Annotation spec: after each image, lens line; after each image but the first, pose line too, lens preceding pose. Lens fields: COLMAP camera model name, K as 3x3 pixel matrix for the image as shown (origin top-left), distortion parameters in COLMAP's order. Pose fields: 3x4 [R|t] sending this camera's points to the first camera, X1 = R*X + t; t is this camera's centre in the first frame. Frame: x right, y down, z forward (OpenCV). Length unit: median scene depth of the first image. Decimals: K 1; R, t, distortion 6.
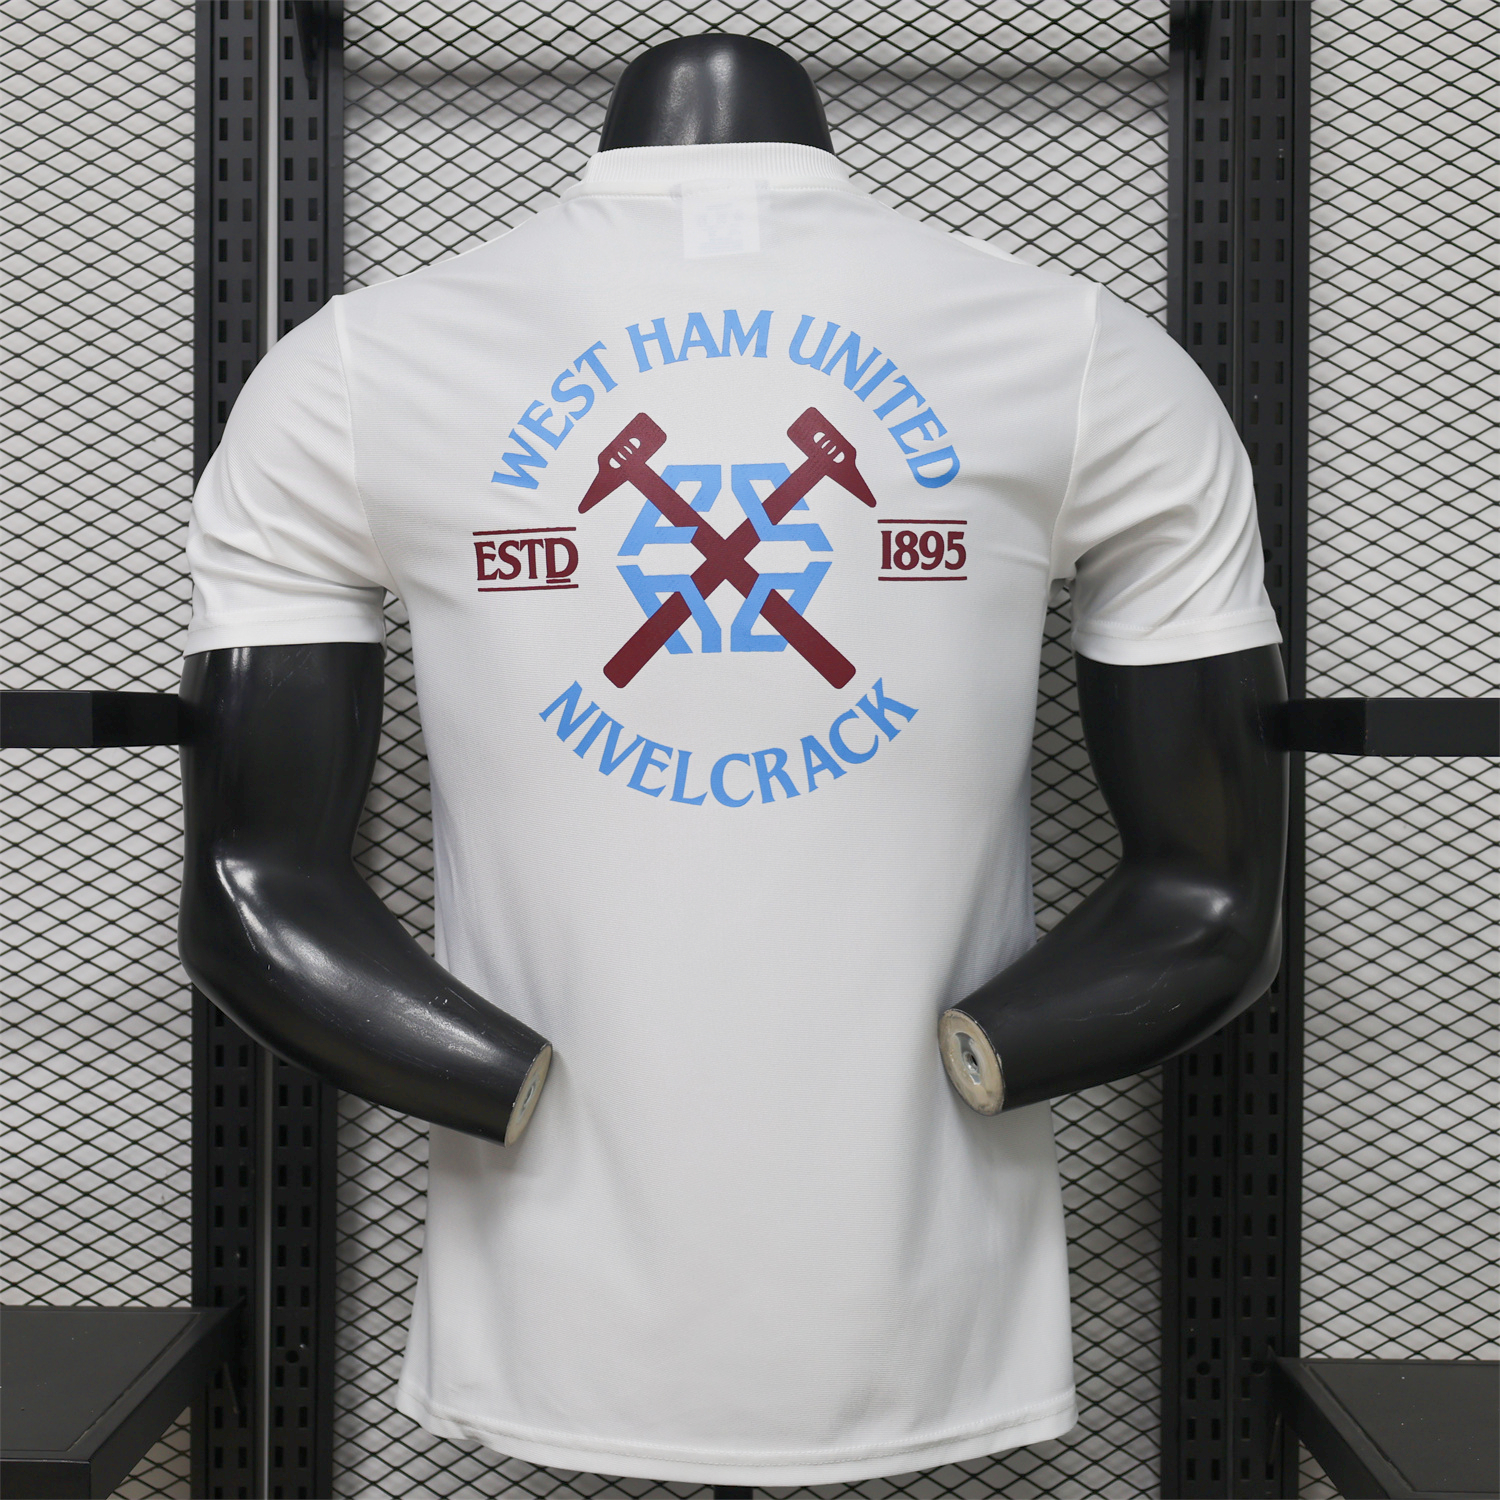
lens RADIAL K [[2190.2, 0, 749.2], [0, 2190.2, 748.2], [0, 0, 1]] dist [-0.050051, 0.000000]
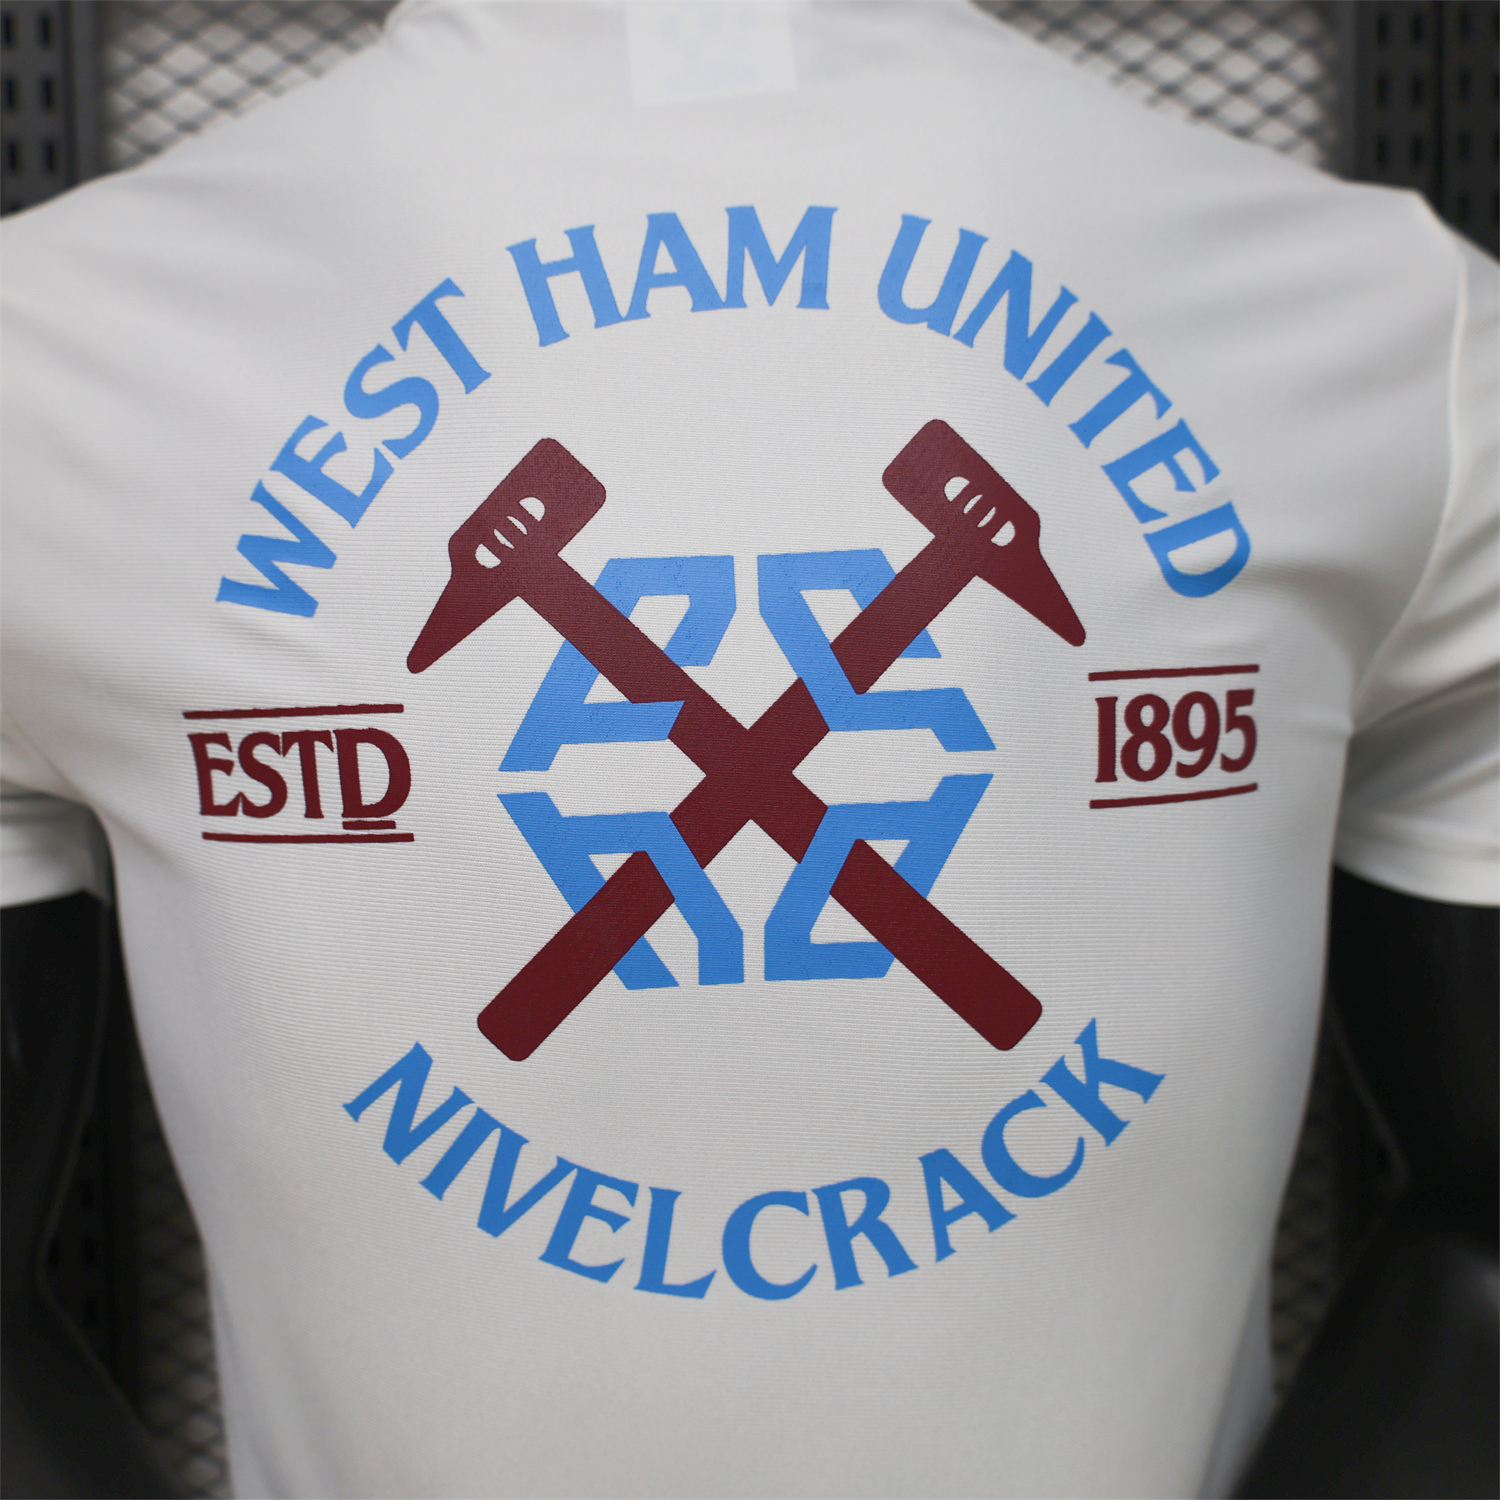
lens RADIAL K [[1508.2, 0, 752.0], [0, 1508.2, 751.6], [0, 0, 1]] dist [0.002550, 0.000000]
pose [[0.998348, -0.025273, 0.051606, -0.025286], [0.024010, 0.999400, 0.024954, -0.096832], [-0.052206, -0.023674, 0.998356, 0.691370]]
